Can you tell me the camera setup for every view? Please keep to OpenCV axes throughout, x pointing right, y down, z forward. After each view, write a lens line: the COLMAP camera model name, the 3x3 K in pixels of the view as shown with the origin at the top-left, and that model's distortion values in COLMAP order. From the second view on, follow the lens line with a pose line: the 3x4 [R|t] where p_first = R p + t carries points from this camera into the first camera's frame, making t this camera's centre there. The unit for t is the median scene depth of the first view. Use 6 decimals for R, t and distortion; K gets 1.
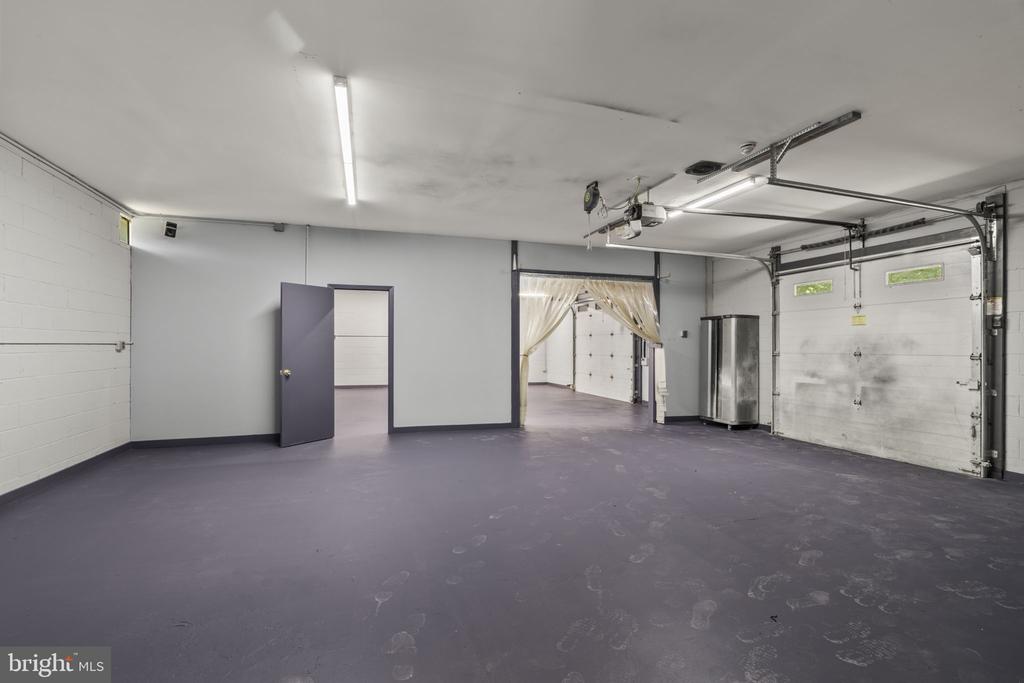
lens RADIAL K [[469.7, 0, 511.7], [0, 469.7, 344.3], [0, 0, 1]] dist [-0.001430, -0.000087]
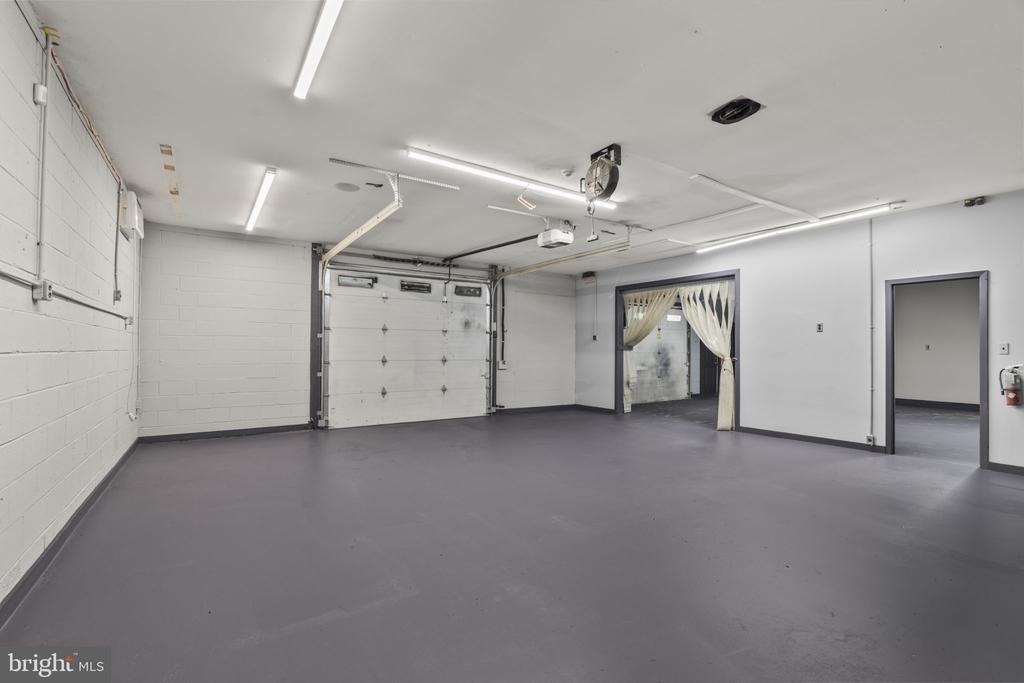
lens RADIAL K [[469.7, 0, 510.3], [0, 469.7, 342.3], [0, 0, 1]] dist [-0.001430, -0.000087]
pose [[-0.255172, -0.000374, 0.966896, -1.002671], [-0.017204, 0.999843, -0.004153, -0.004449], [-0.966743, -0.017695, -0.255138, 2.056065]]
